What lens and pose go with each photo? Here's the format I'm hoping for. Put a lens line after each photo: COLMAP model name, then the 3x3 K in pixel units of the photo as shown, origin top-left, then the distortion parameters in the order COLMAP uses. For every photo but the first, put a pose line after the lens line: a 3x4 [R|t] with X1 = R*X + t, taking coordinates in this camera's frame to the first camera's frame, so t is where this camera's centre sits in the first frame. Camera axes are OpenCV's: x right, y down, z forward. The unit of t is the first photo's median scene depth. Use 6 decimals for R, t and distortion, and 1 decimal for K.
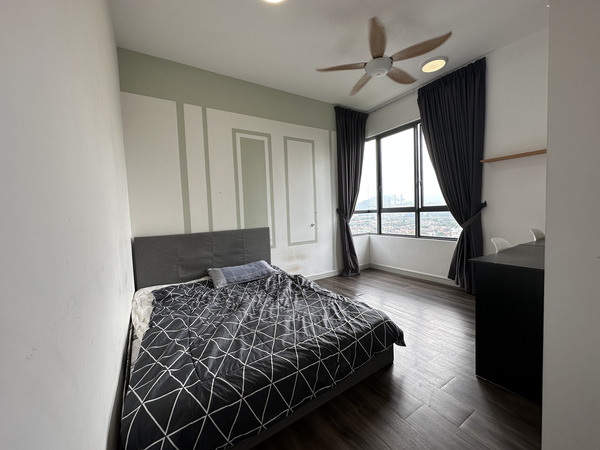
lens RADIAL K [[240.9, 0, 302.6], [0, 240.9, 226.3], [0, 0, 1]] dist [-0.004346, -0.000329]
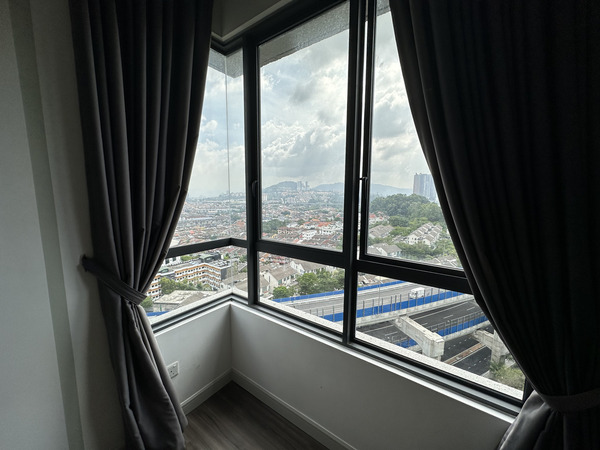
lens RADIAL K [[240.9, 0, 299.9], [0, 240.9, 223.6], [0, 0, 1]] dist [-0.004346, -0.000329]
pose [[0.933944, -0.001046, 0.357418, 0.267114], [-0.018497, 0.998514, 0.051255, -0.125842], [-0.356941, -0.054481, 0.932537, 0.652221]]
